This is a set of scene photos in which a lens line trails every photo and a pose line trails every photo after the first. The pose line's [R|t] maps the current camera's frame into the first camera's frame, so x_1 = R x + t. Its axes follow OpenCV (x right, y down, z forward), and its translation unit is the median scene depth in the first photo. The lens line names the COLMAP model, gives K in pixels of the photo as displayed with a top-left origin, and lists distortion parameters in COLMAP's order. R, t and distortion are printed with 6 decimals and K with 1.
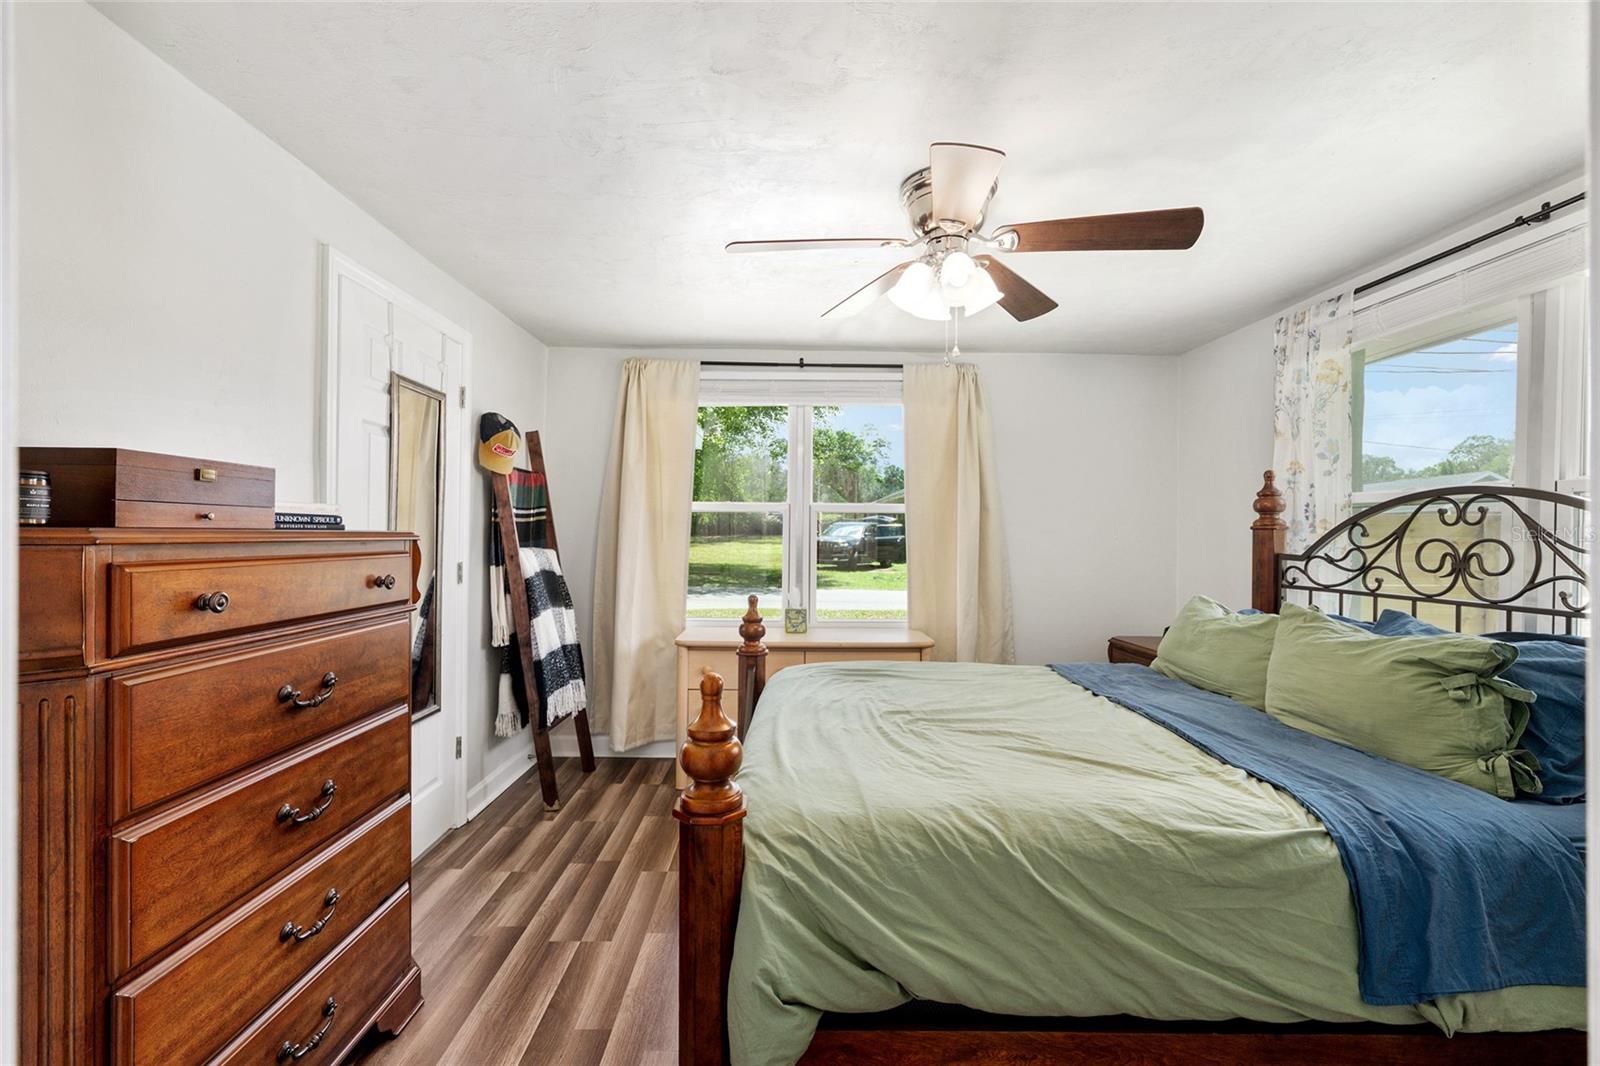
lens RADIAL K [[653.0, 0, 807.7], [0, 653.0, 535.6], [0, 0, 1]] dist [-0.005716, 0.000457]
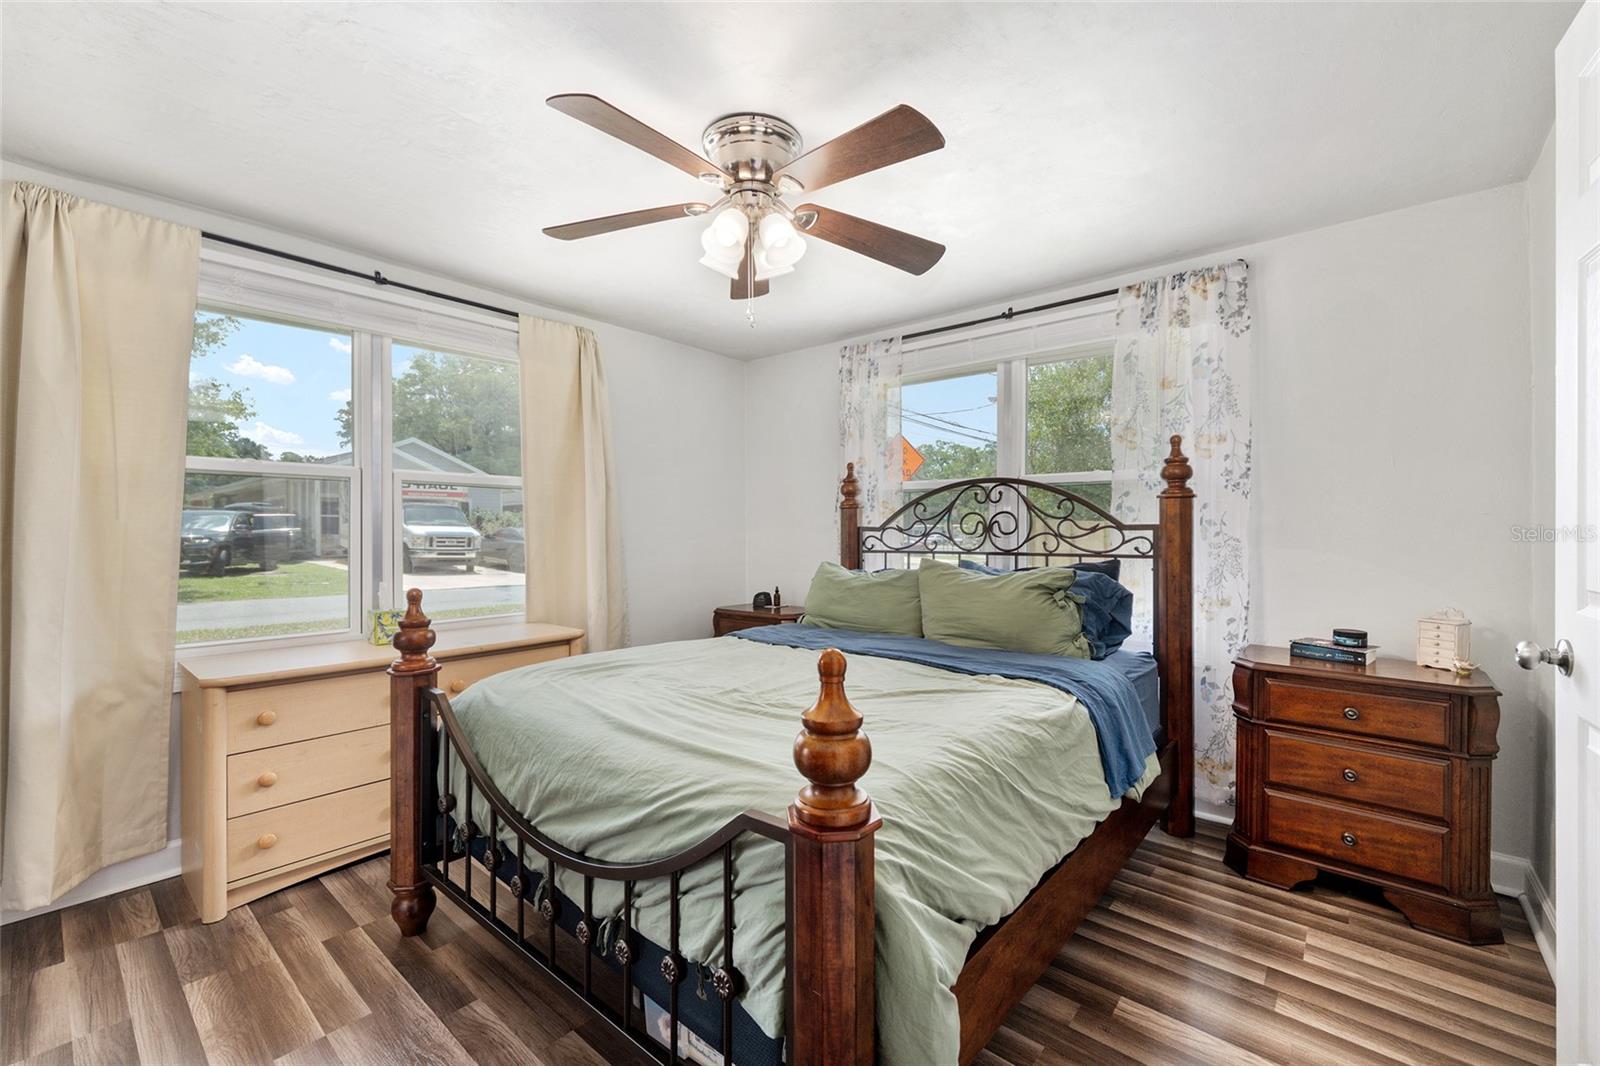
lens RADIAL K [[653.0, 0, 806.9], [0, 653.0, 523.7], [0, 0, 1]] dist [-0.005716, 0.000457]
pose [[0.667083, -0.001922, 0.744981, -0.341659], [0.007618, 0.999962, -0.004241, 0.028202], [-0.744944, 0.008505, 0.667072, 0.221571]]
